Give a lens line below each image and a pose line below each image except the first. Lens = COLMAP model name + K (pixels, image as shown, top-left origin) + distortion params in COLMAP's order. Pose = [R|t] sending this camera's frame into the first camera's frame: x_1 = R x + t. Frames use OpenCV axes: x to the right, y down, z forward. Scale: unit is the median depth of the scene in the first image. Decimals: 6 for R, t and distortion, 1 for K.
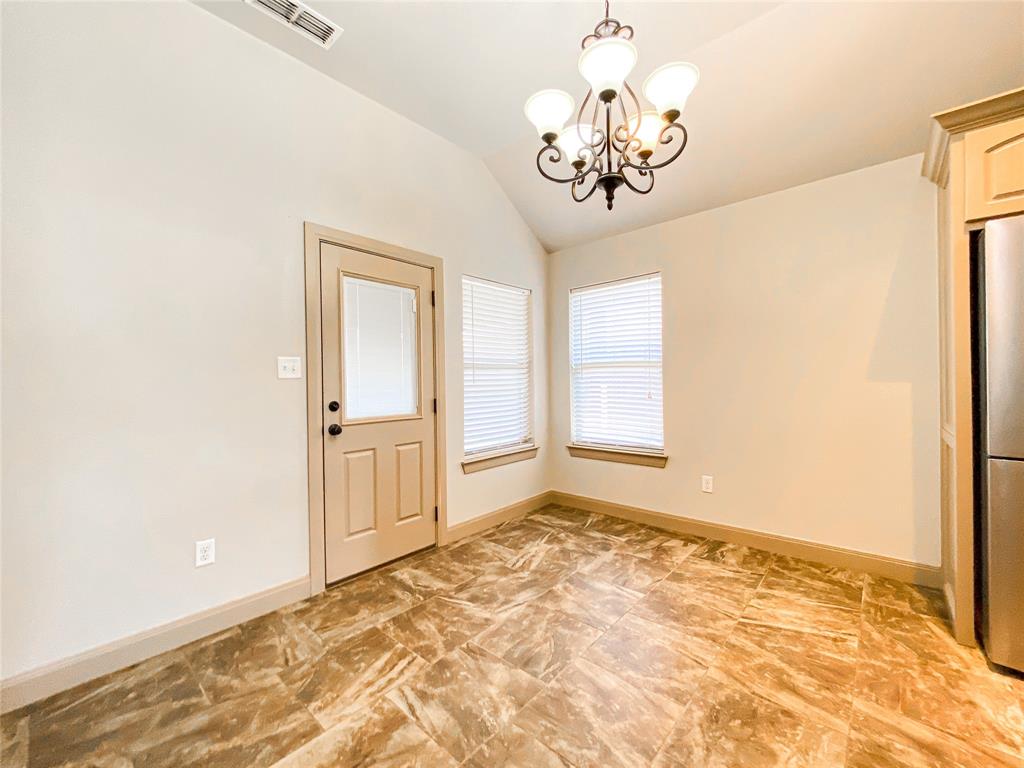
lens RADIAL K [[419.8, 0, 516.5], [0, 419.8, 393.2], [0, 0, 1]] dist [0.007733, -0.001990]
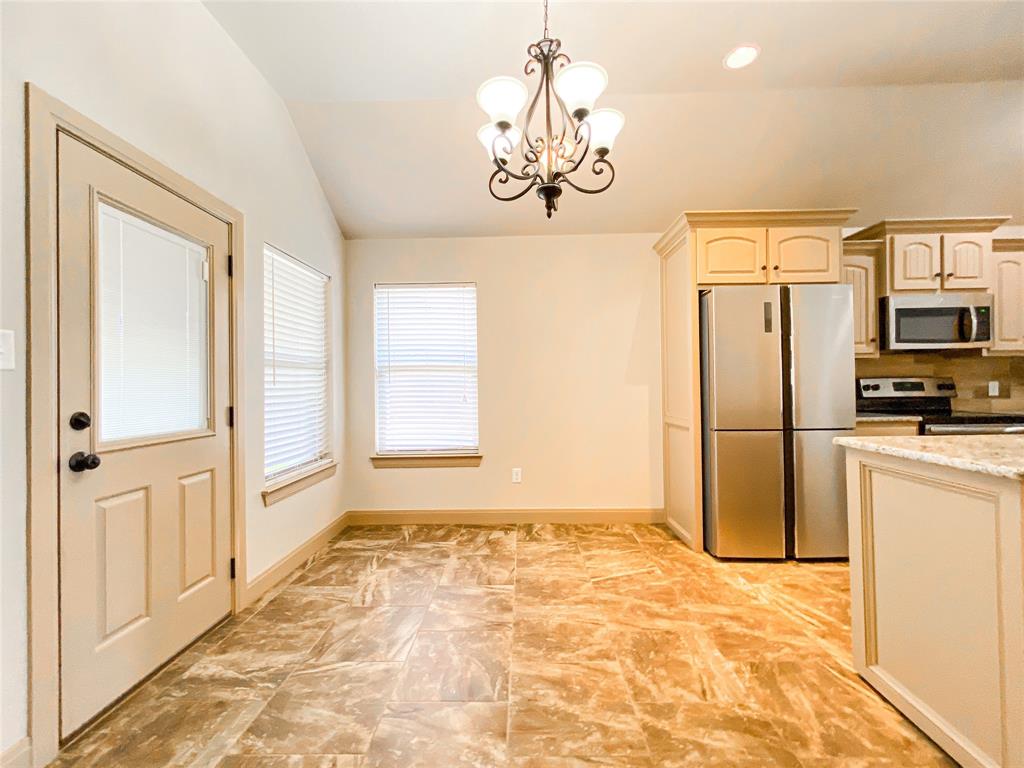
lens RADIAL K [[419.8, 0, 512.2], [0, 419.8, 392.8], [0, 0, 1]] dist [0.007733, -0.001990]
pose [[0.766261, -0.003748, 0.642519, -0.352262], [0.017859, 0.999721, -0.015466, 0.011831], [-0.642282, 0.023326, 0.766114, 0.175045]]
